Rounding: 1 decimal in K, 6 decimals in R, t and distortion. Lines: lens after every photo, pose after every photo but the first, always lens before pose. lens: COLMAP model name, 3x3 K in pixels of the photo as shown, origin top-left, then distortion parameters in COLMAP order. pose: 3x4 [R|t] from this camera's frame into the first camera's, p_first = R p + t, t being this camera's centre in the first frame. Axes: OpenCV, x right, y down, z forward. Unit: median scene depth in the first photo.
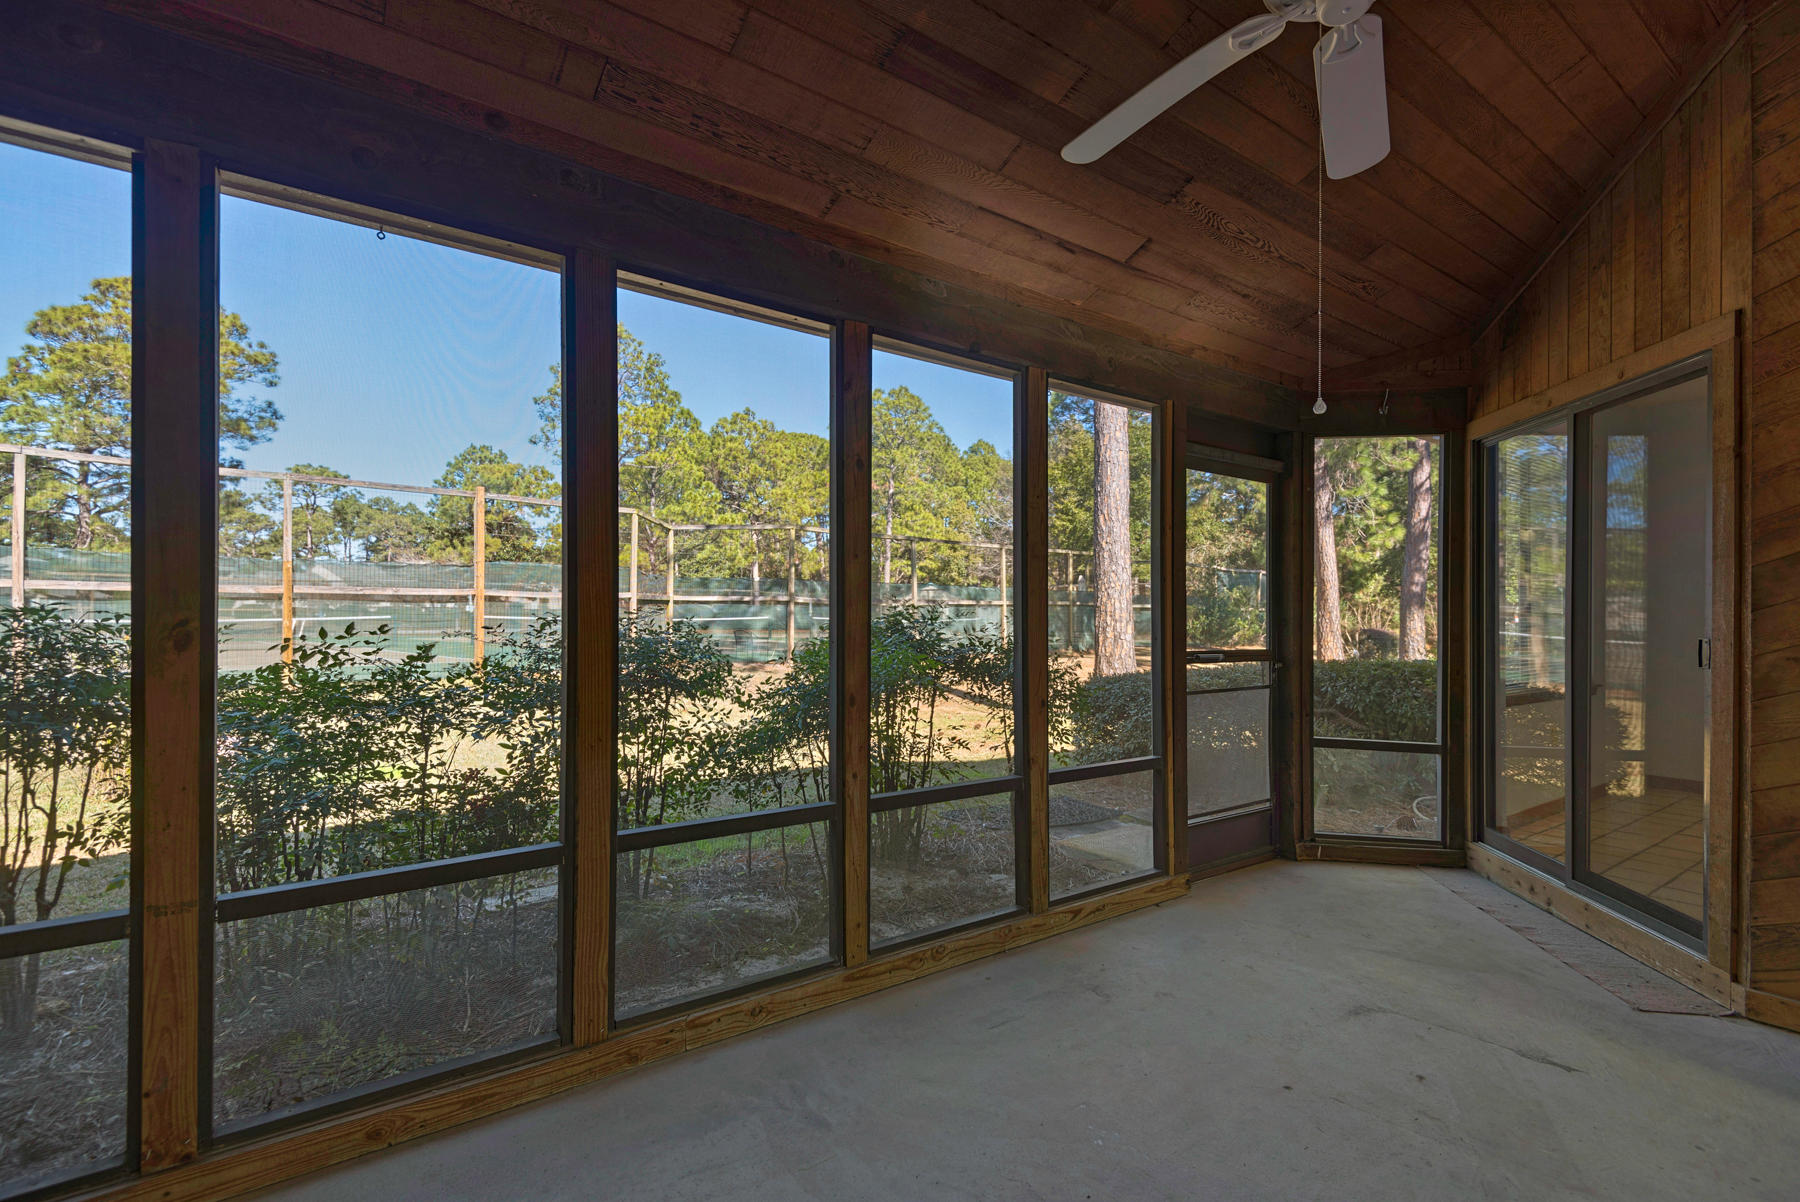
lens RADIAL K [[831.5, 0, 907.0], [0, 831.5, 608.4], [0, 0, 1]] dist [0.014954, -0.008615]
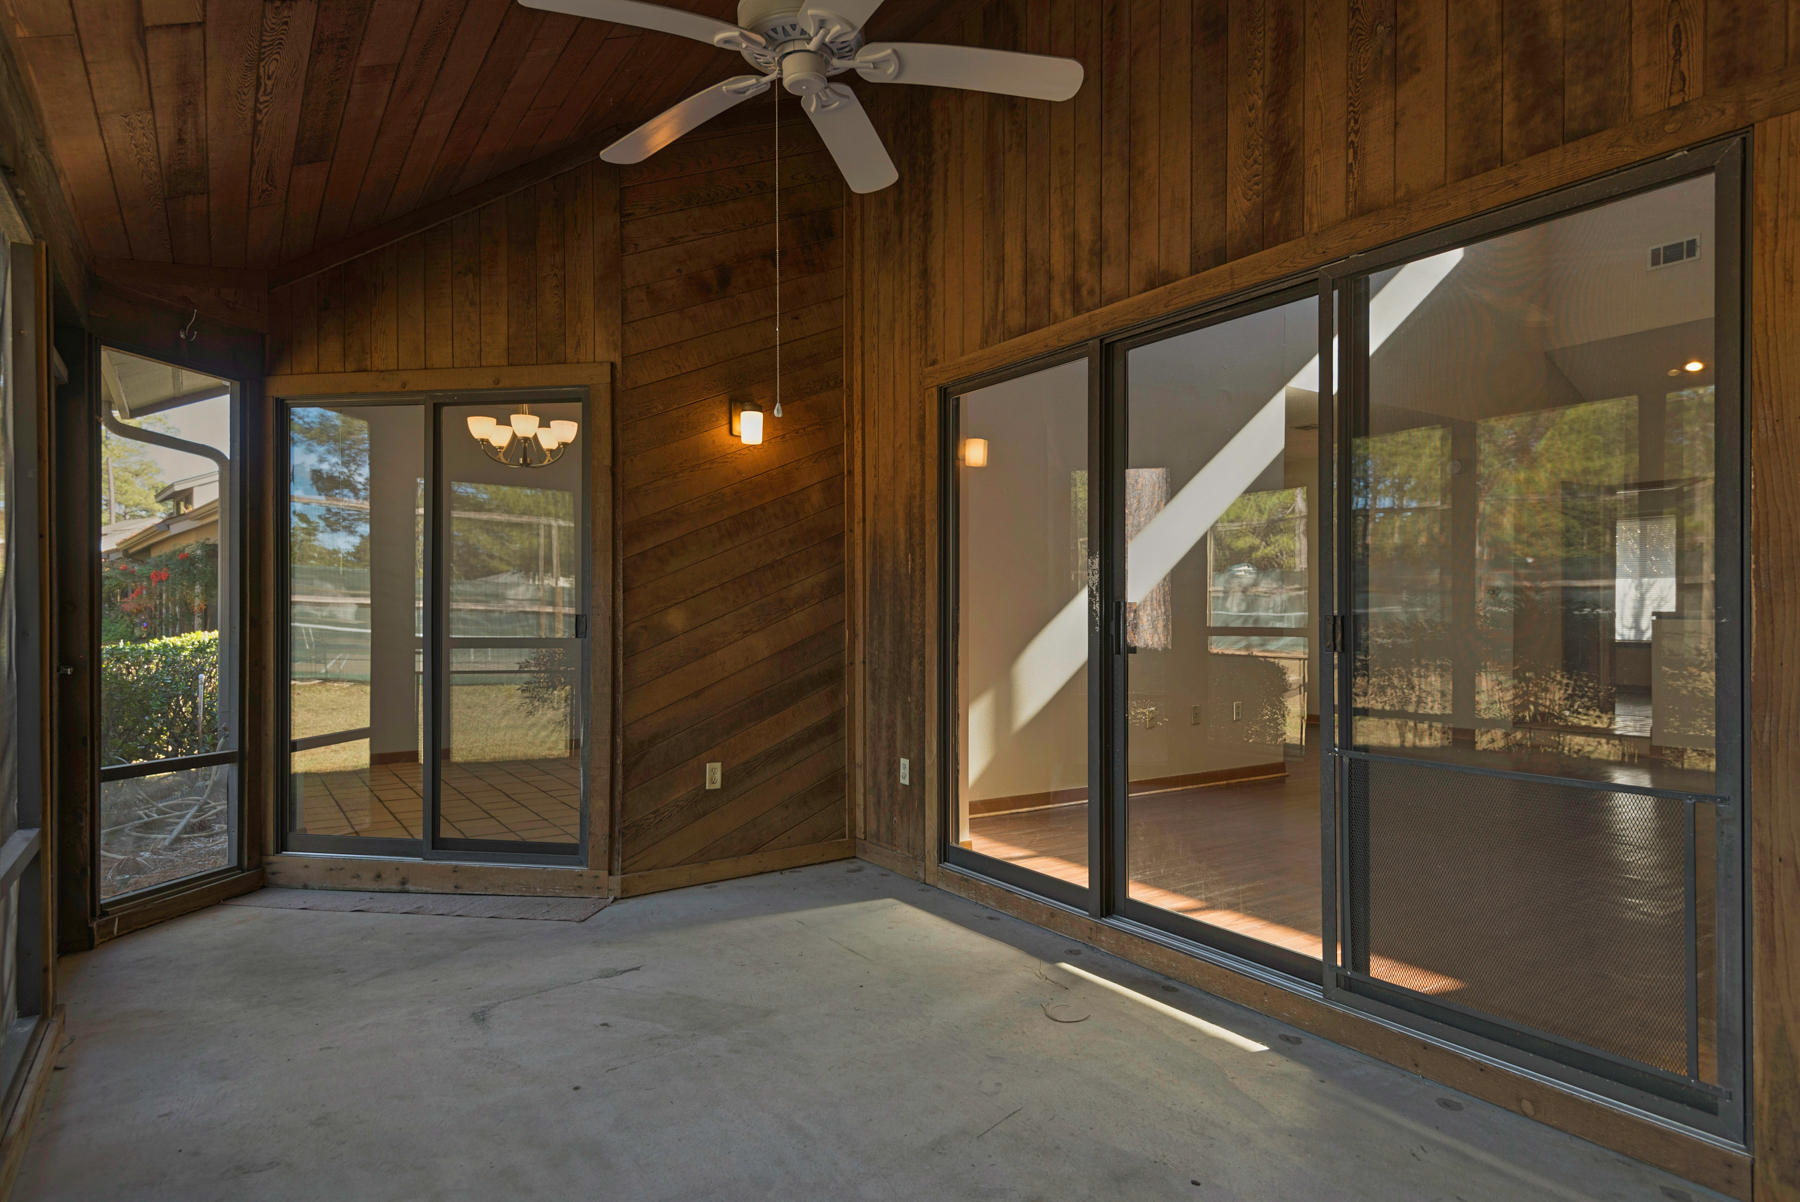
lens RADIAL K [[992.5, 0, 895.5], [0, 992.5, 602.0], [0, 0, 1]] dist [-0.001361, -0.001965]
pose [[0.050040, -0.003647, 0.998741, -0.347783], [-0.005009, 0.999980, 0.003903, 0.006340], [-0.998735, -0.005198, 0.050021, 0.308958]]
